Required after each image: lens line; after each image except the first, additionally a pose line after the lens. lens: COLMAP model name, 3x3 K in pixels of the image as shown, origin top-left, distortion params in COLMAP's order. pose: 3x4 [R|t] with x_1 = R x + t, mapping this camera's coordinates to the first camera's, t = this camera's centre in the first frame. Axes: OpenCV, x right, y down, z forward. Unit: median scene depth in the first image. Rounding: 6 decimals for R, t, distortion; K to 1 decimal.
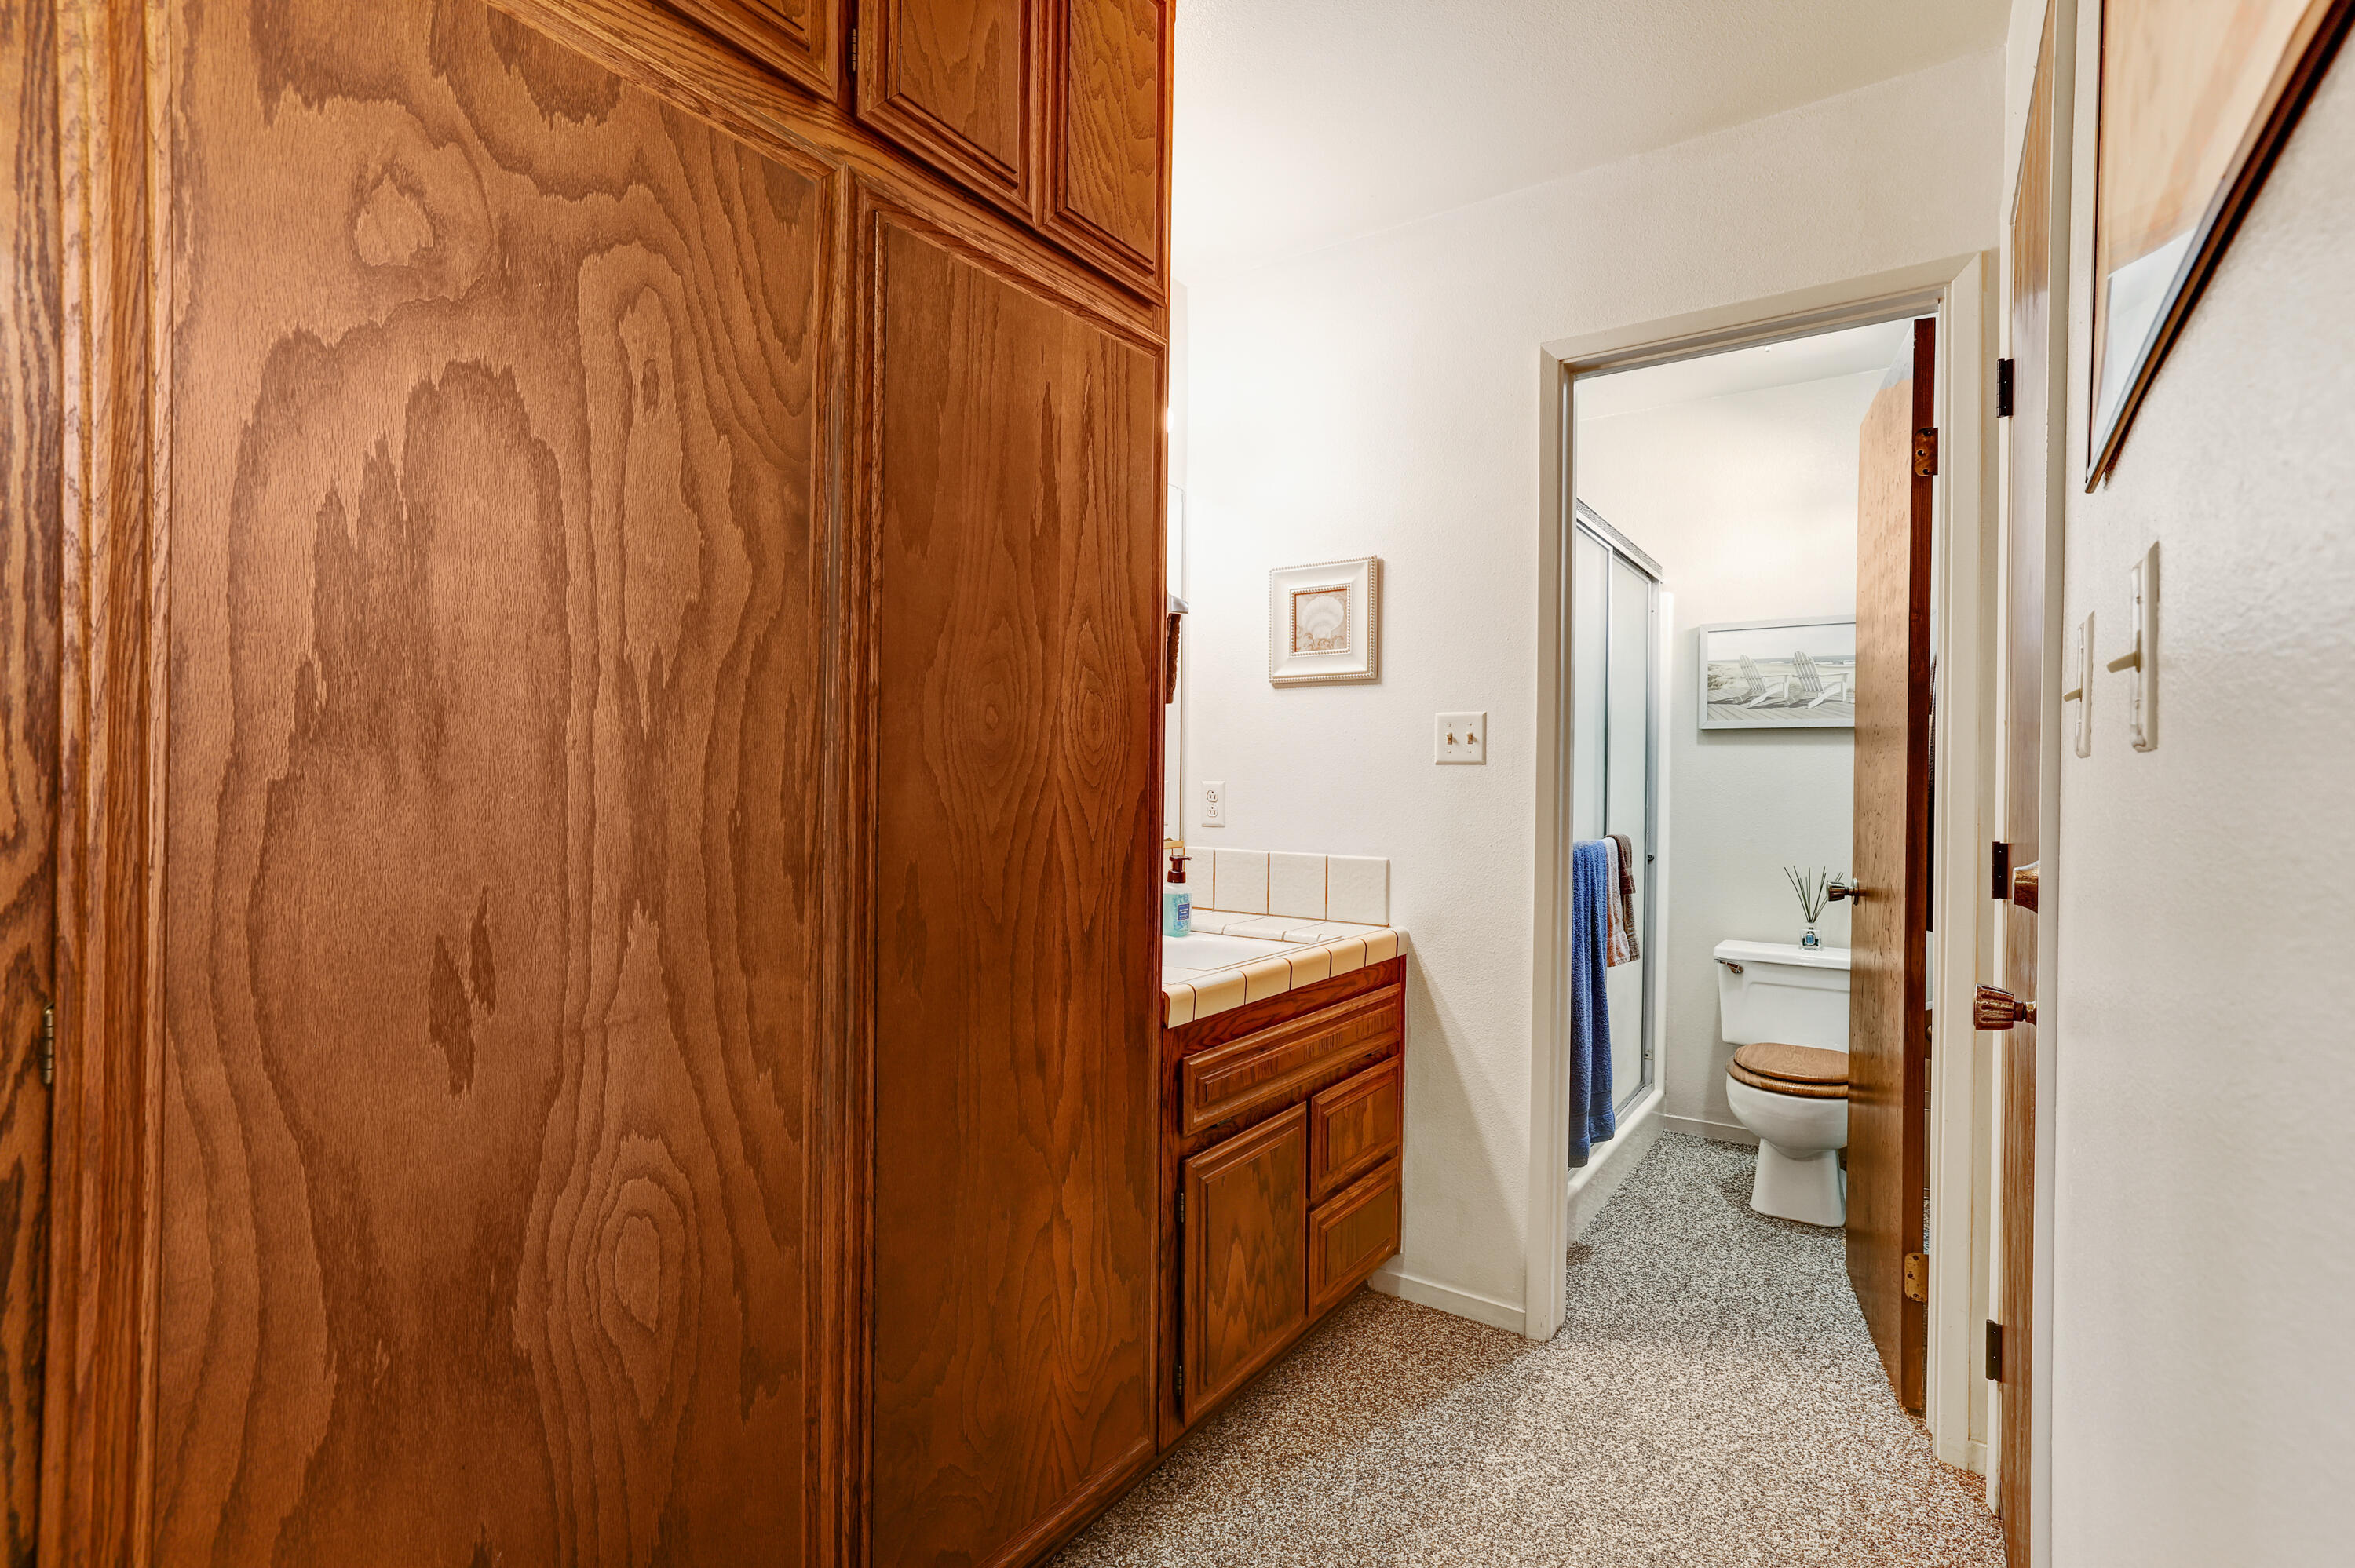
lens RADIAL K [[1086.8, 0, 1189.0], [0, 1086.8, 776.8], [0, 0, 1]] dist [-0.043067, 0.035971]
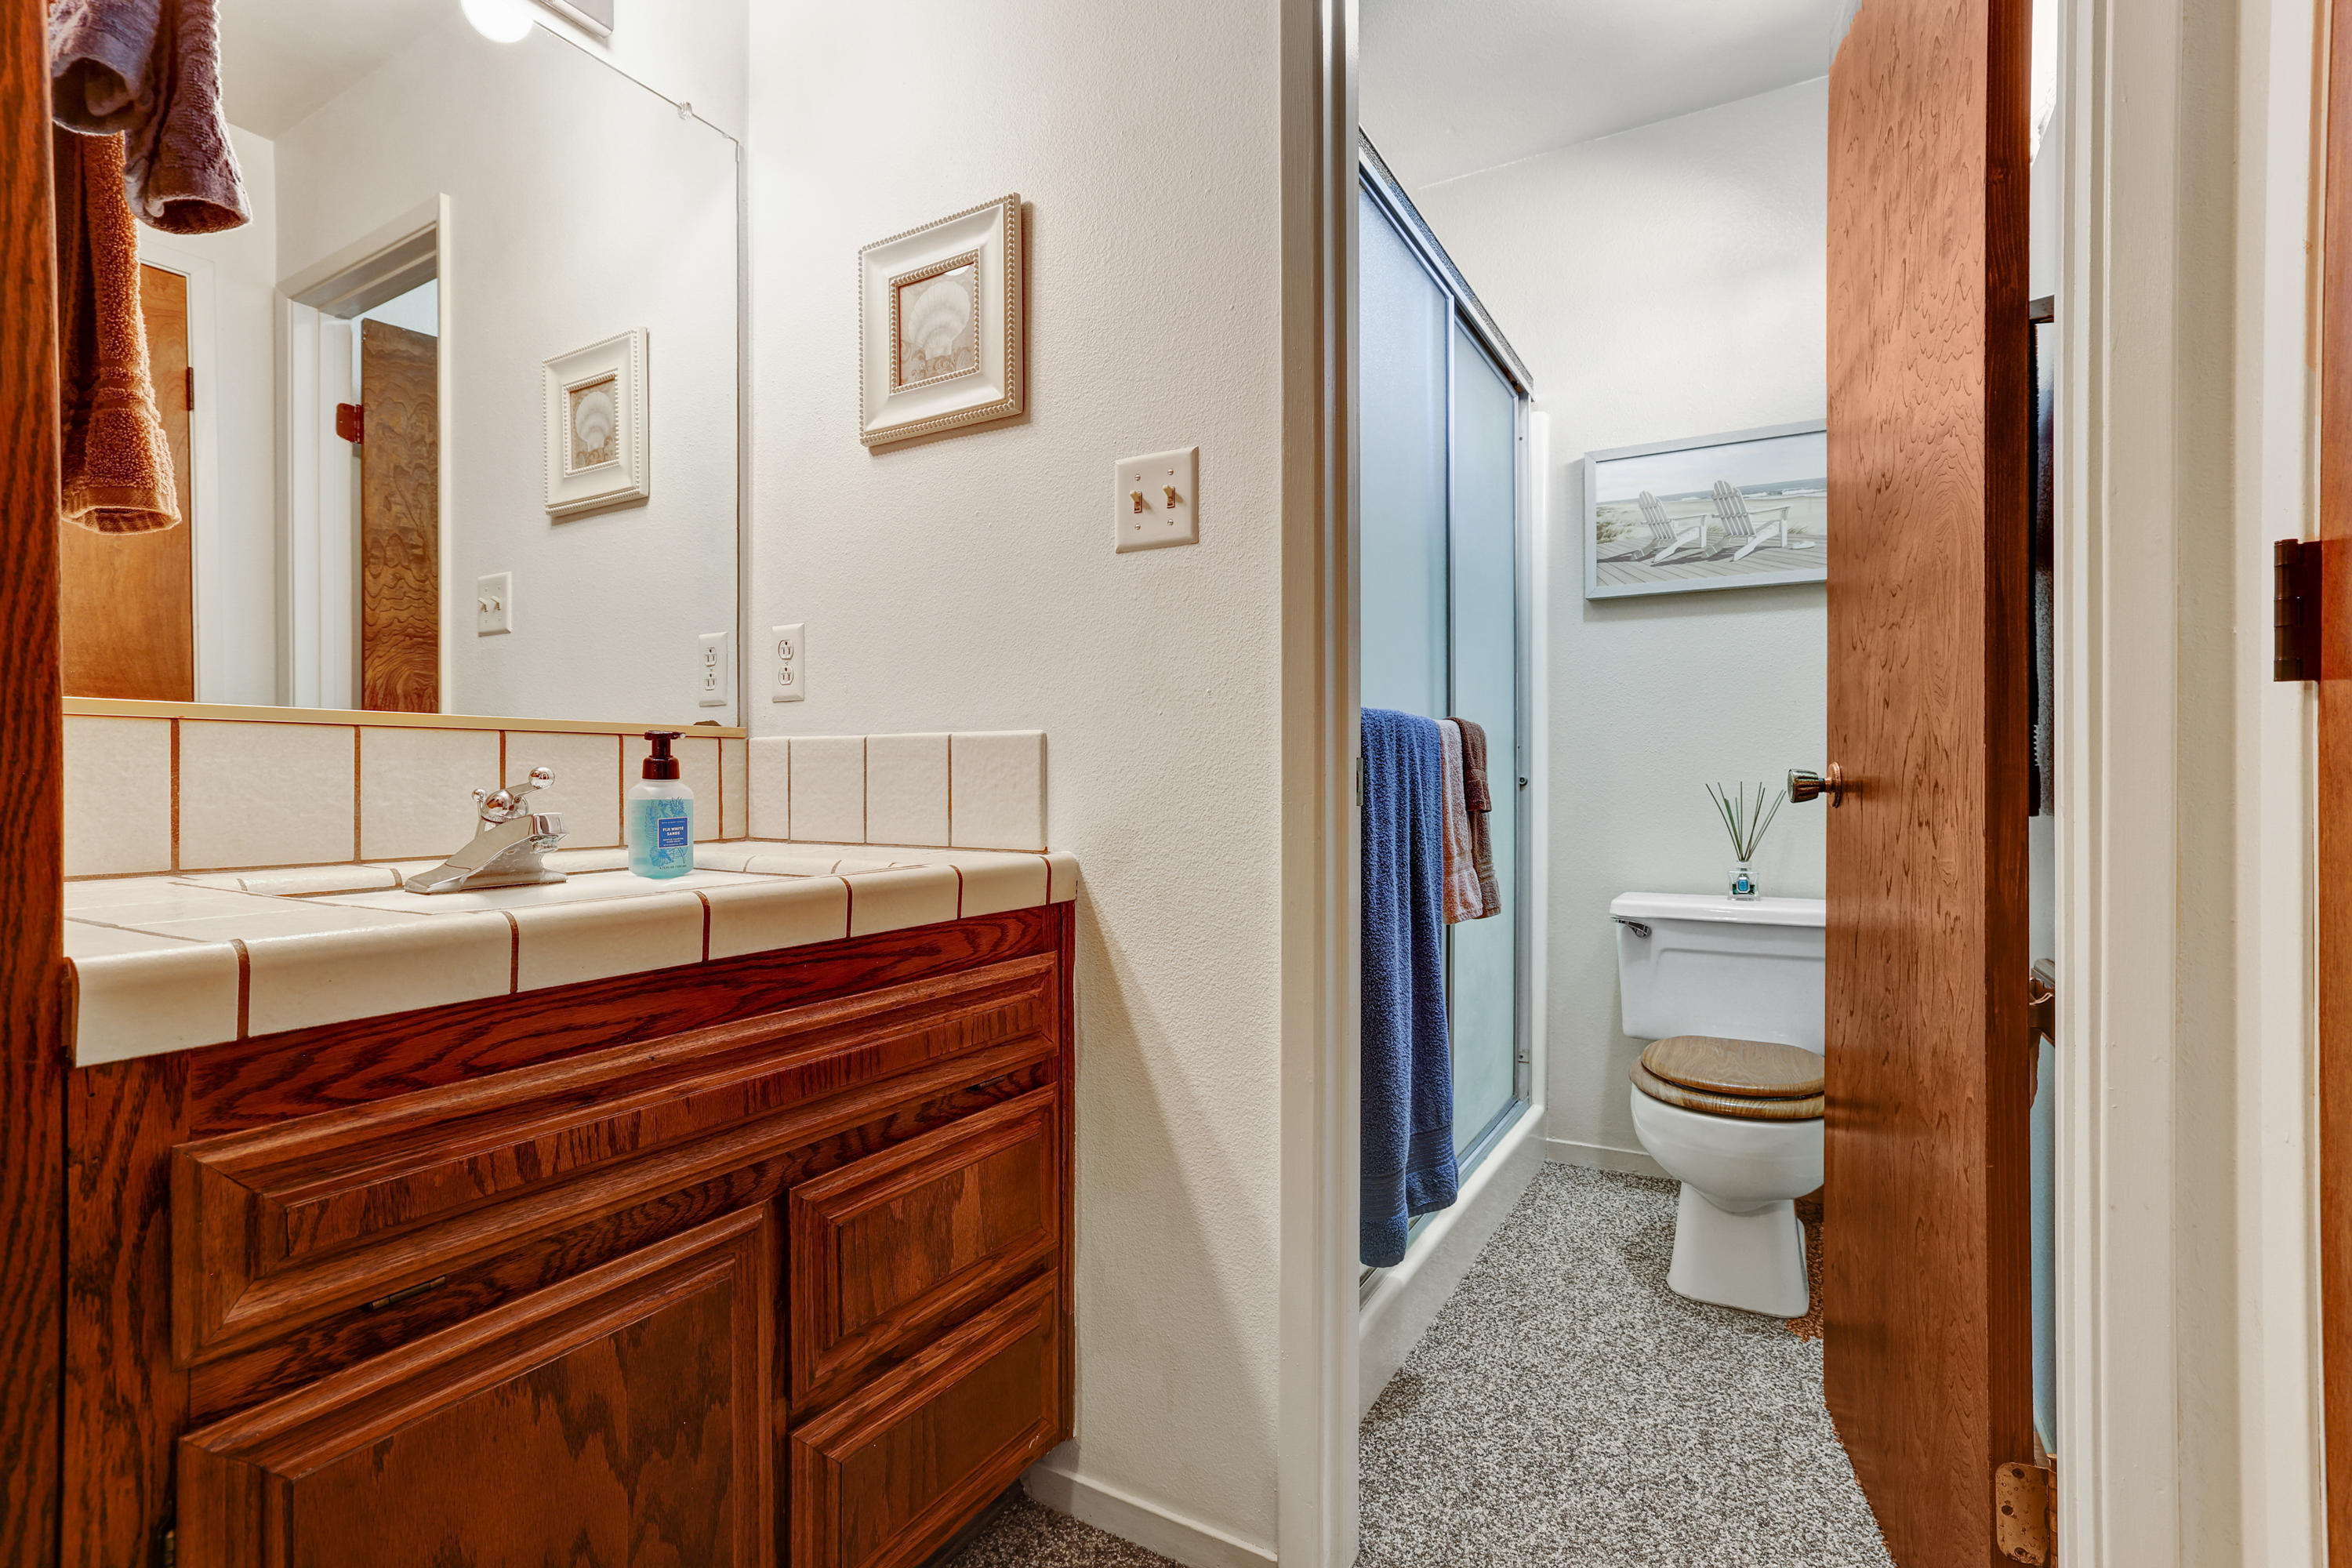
lens RADIAL K [[1085.6, 0, 1187.5], [0, 1085.6, 776.8], [0, 0, 1]] dist [-0.043067, 0.035971]
pose [[0.996505, -0.011918, 0.082681, 0.204424], [0.011957, 0.999929, 0.000032, 0.096879], [-0.082675, 0.000957, 0.996576, 0.423109]]
